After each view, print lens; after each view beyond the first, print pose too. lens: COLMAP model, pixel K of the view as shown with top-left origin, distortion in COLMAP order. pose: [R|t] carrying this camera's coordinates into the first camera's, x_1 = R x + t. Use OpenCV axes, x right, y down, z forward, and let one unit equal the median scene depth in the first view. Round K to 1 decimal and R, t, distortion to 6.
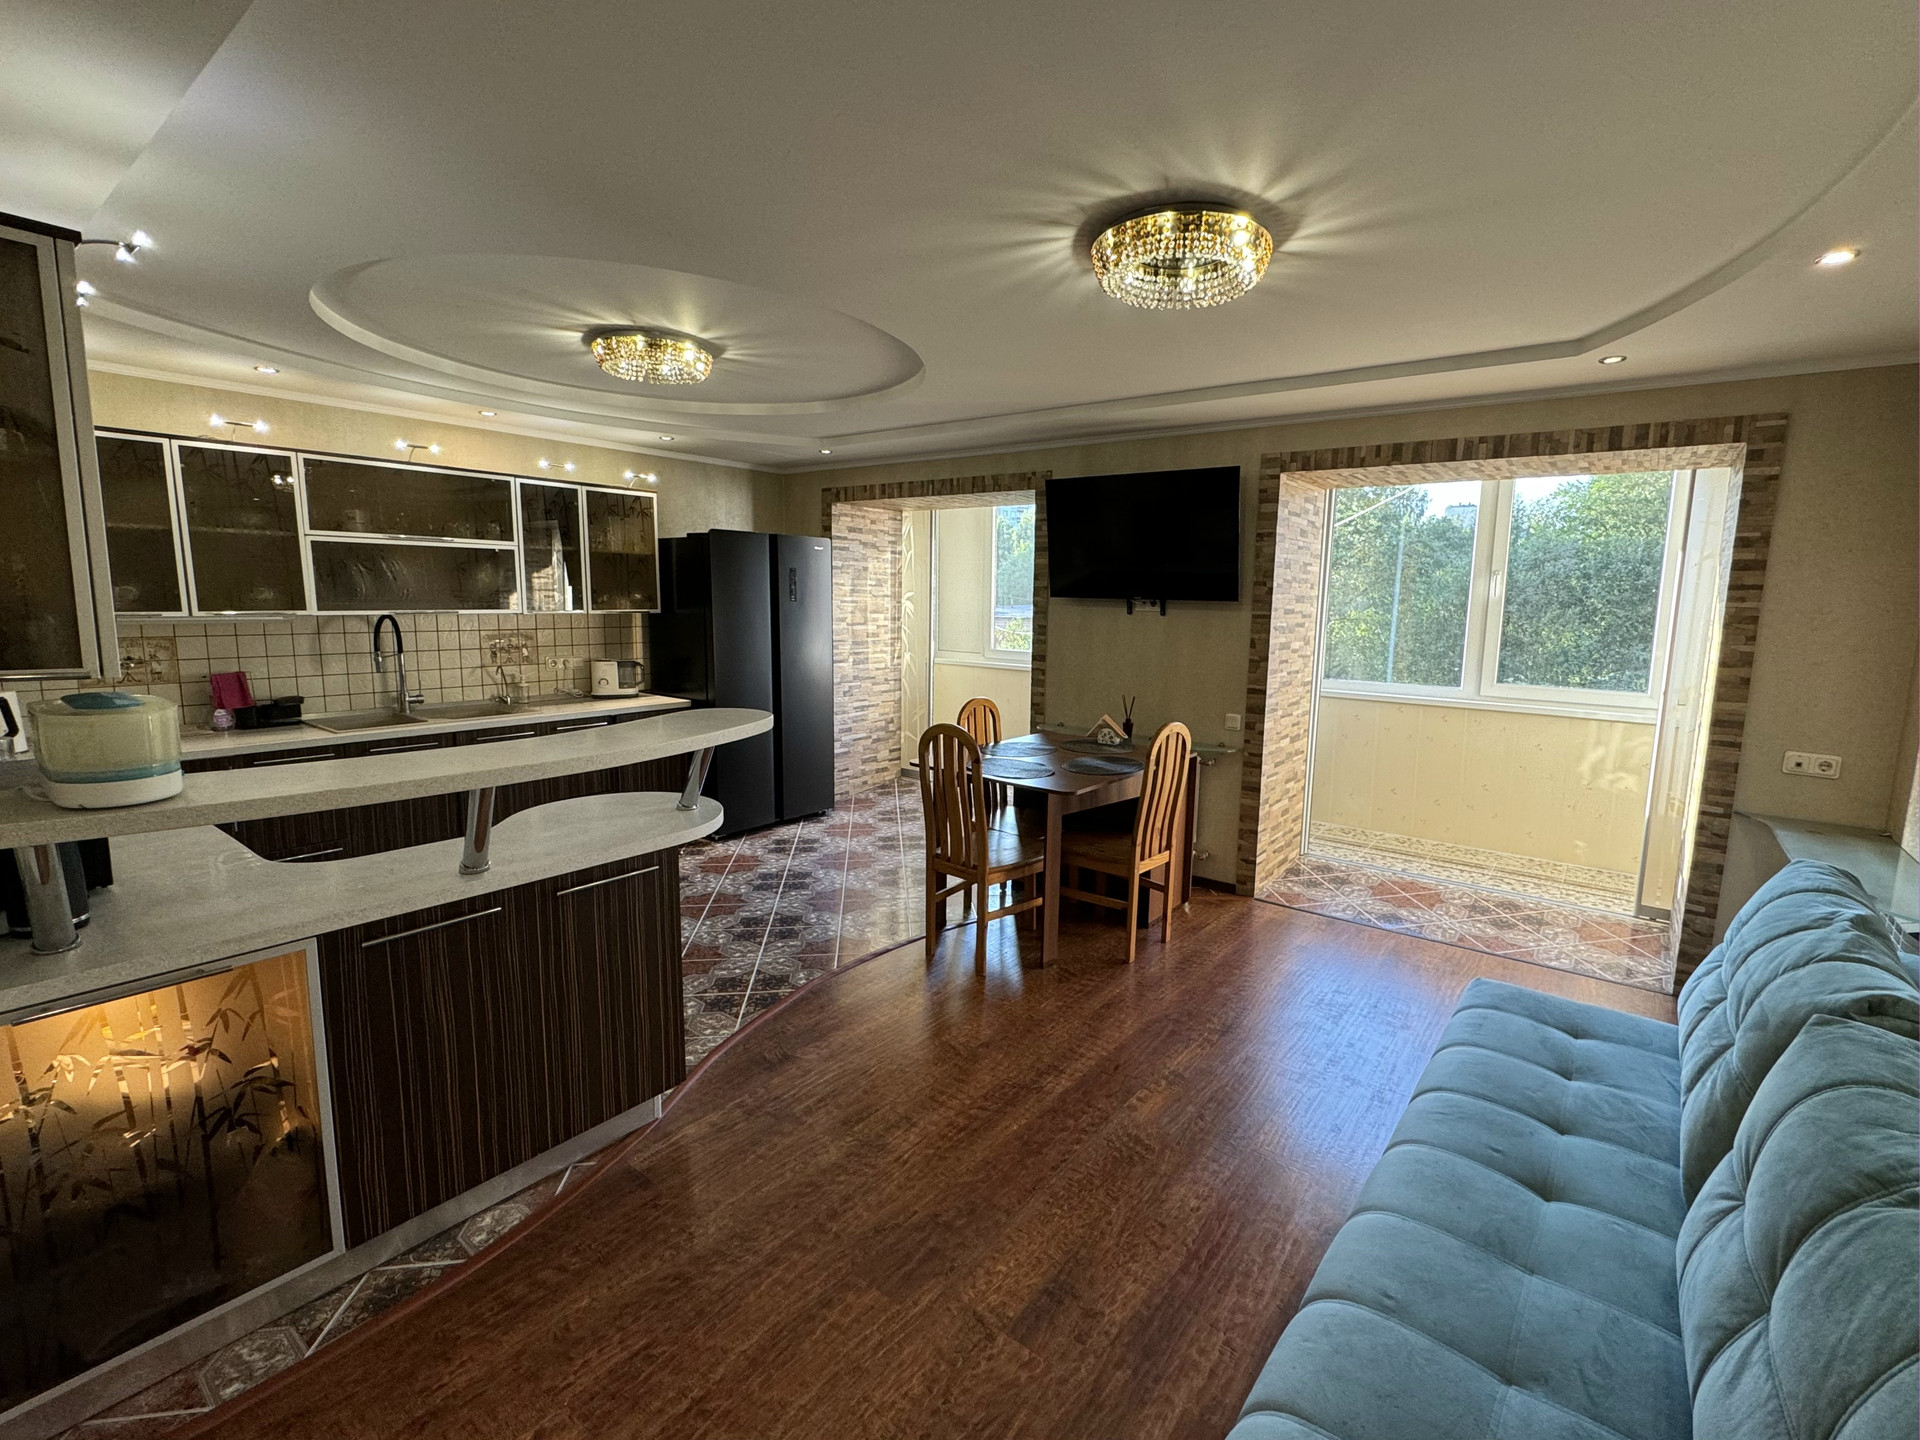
lens RADIAL K [[853.0, 0, 1014.9], [0, 853.0, 719.6], [0, 0, 1]] dist [-0.005234, 0.000382]
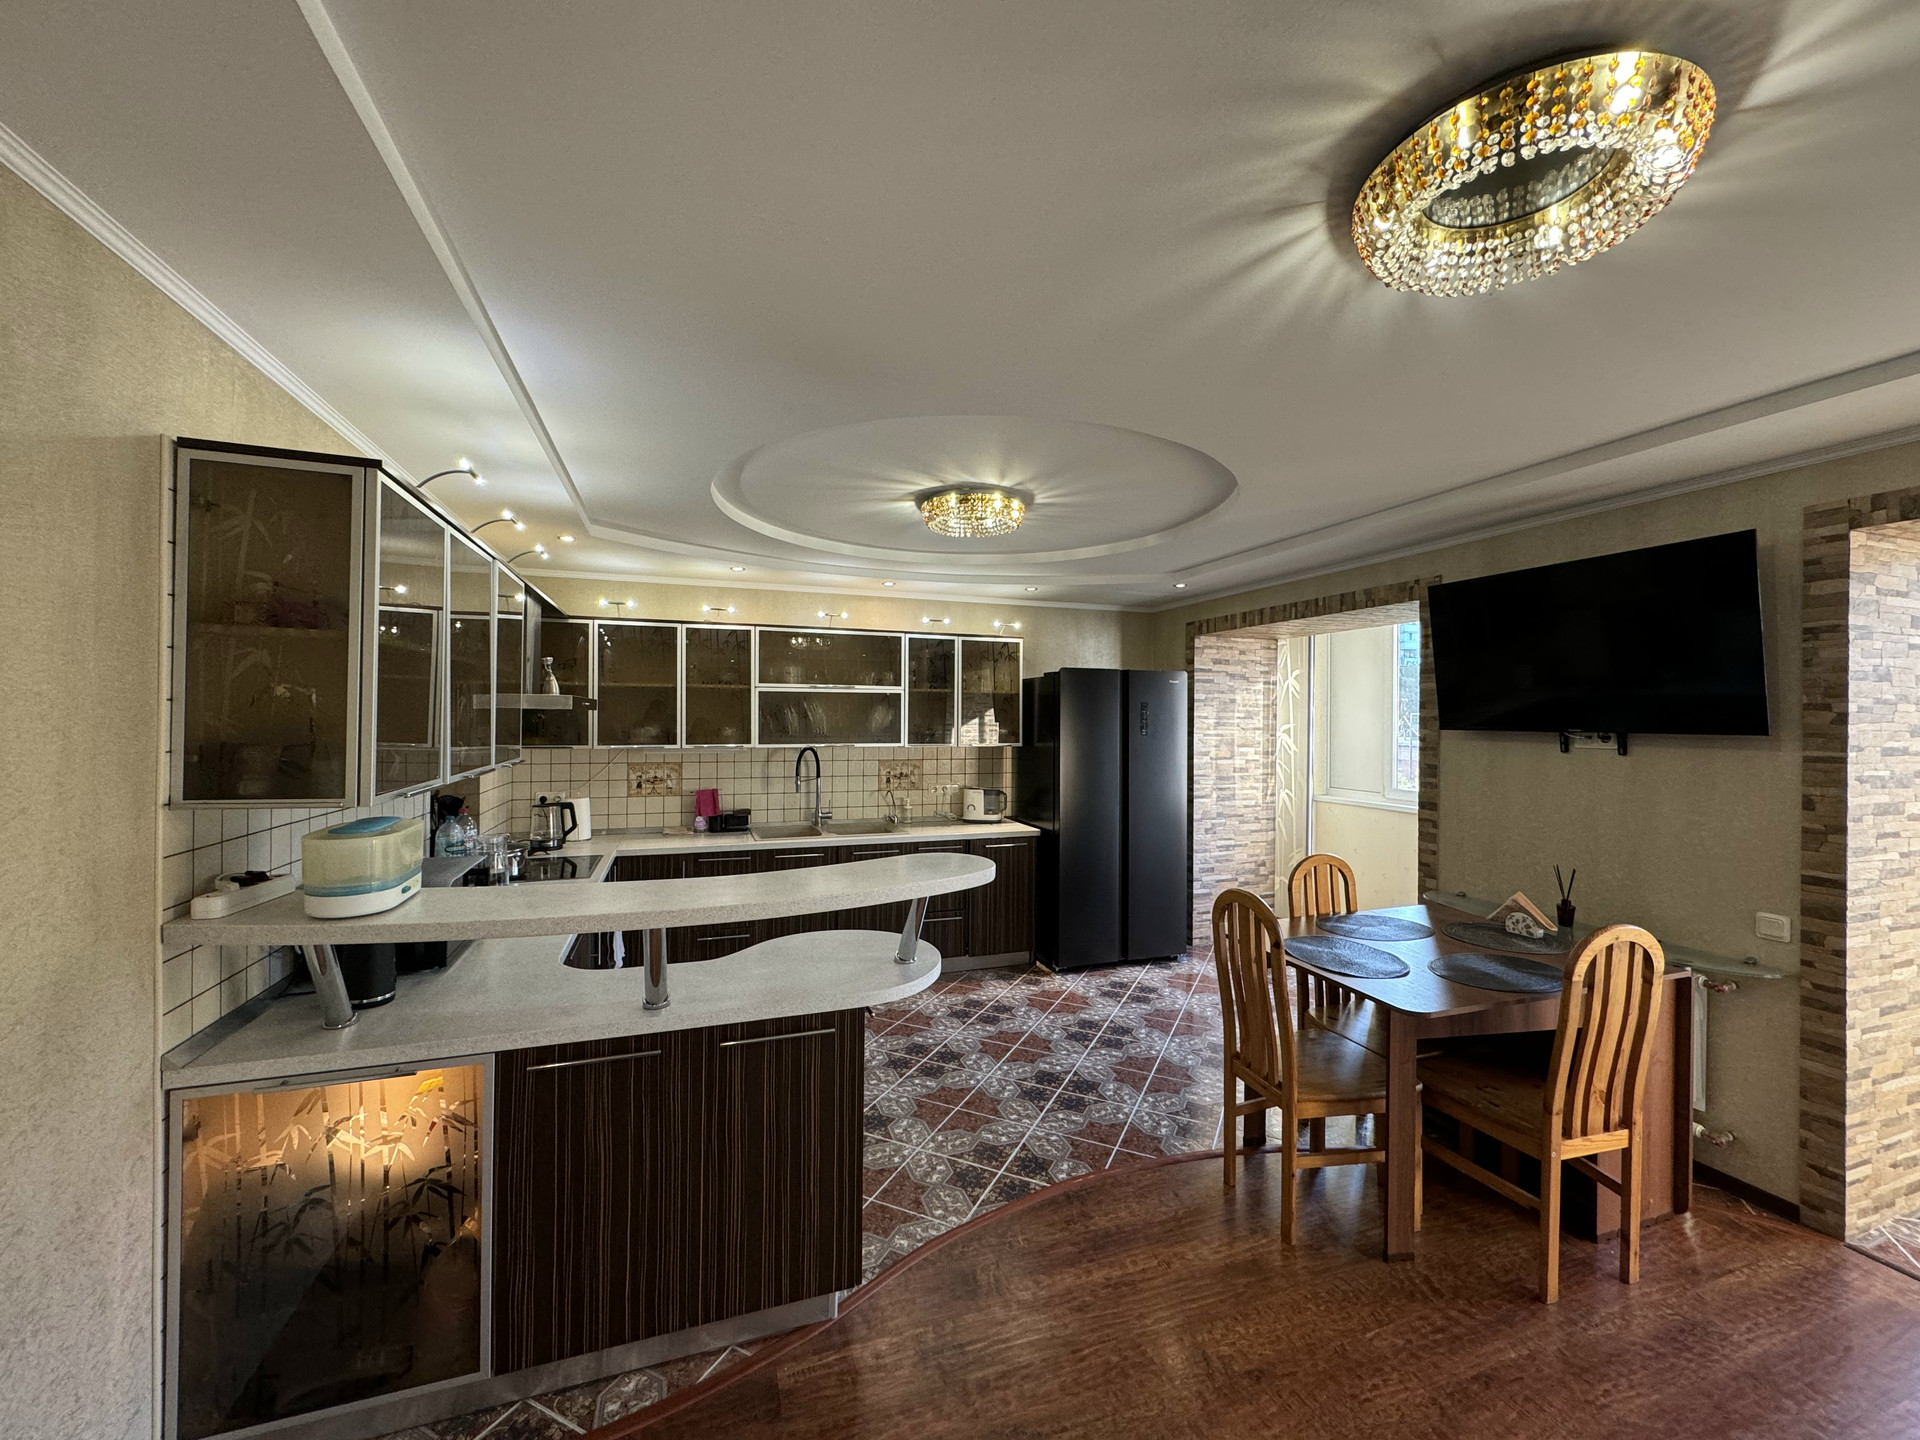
lens RADIAL K [[766.6, 0, 960.0], [0, 766.6, 720.0], [0, 0, 1]] dist [-0.004019, 0.001056]
pose [[0.823743, -0.013580, -0.566801, 0.087121], [-0.073305, 0.988771, -0.130225, -0.031400], [0.562205, 0.148821, 0.813497, 0.194255]]
